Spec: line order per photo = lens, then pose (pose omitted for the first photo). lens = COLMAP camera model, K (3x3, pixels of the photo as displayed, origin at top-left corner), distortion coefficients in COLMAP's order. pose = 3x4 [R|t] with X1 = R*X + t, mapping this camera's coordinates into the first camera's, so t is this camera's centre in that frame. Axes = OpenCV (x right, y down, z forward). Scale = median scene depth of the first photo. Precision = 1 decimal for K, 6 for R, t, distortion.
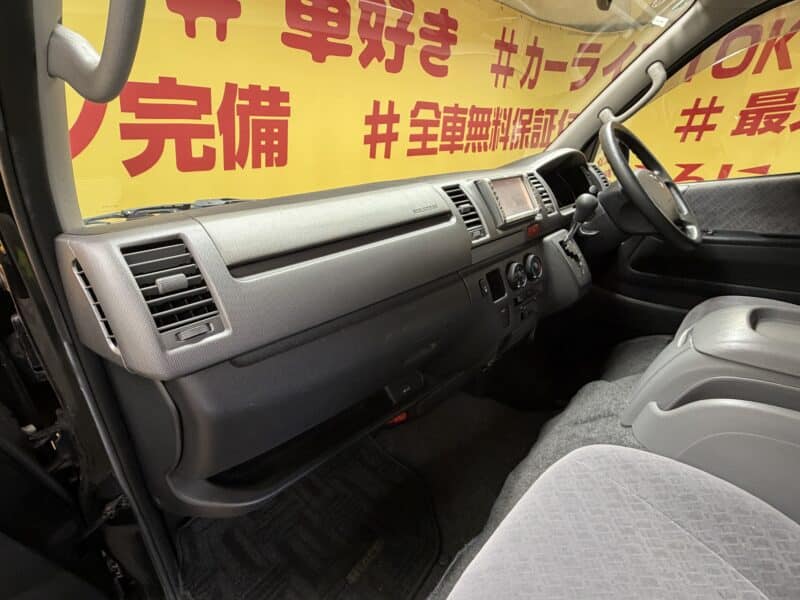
lens RADIAL K [[382.0, 0, 400.0], [0, 382.0, 300.0], [0, 0, 1]] dist [-0.000795, -0.000240]
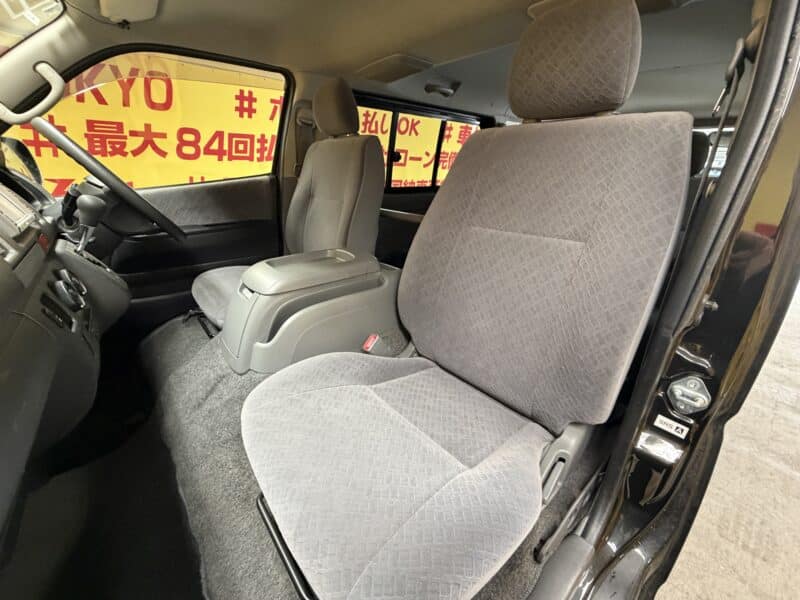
lens RADIAL K [[320.5, 0, 400.0], [0, 320.5, 300.0], [0, 0, 1]] dist [-0.000023, 0.000010]
pose [[0.093085, -0.315629, 0.944306, -0.257254], [0.315839, 0.908801, 0.272628, -0.017561], [-0.944235, 0.272872, 0.184284, 0.211848]]
